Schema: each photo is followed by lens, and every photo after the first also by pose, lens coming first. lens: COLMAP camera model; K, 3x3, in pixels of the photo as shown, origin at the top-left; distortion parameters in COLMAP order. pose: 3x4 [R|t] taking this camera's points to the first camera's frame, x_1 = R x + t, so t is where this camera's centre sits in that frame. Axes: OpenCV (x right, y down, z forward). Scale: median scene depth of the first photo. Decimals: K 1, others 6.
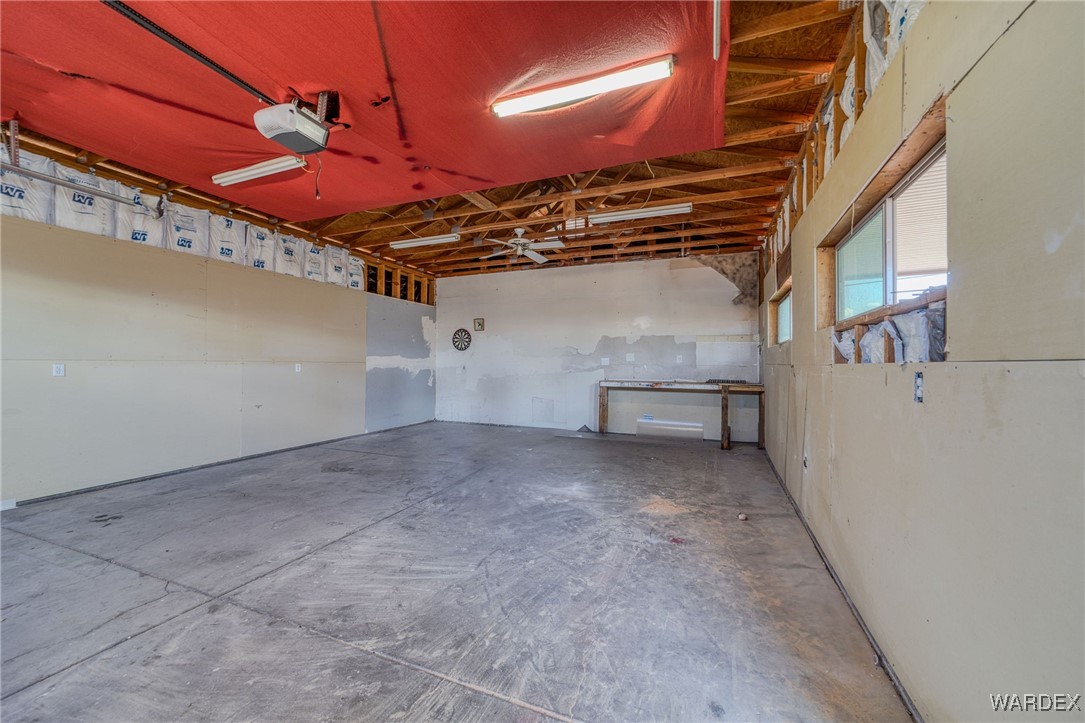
lens RADIAL K [[416.2, 0, 543.2], [0, 416.2, 362.0], [0, 0, 1]] dist [-0.011689, 0.006499]
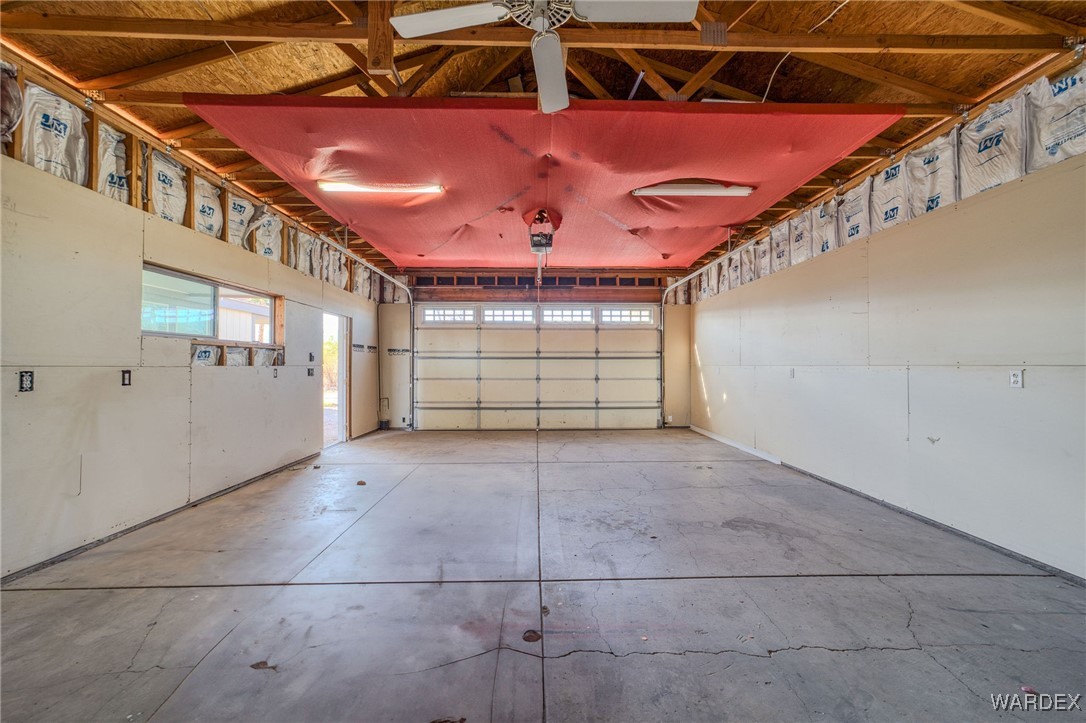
lens RADIAL K [[416.5, 0, 540.0], [0, 416.5, 362.2], [0, 0, 1]] dist [-0.011689, 0.006499]
pose [[-0.918247, -0.013713, -0.395772, 0.077422], [-0.007768, 0.999832, -0.016620, 0.008413], [0.395933, -0.012187, -0.918199, 1.431496]]
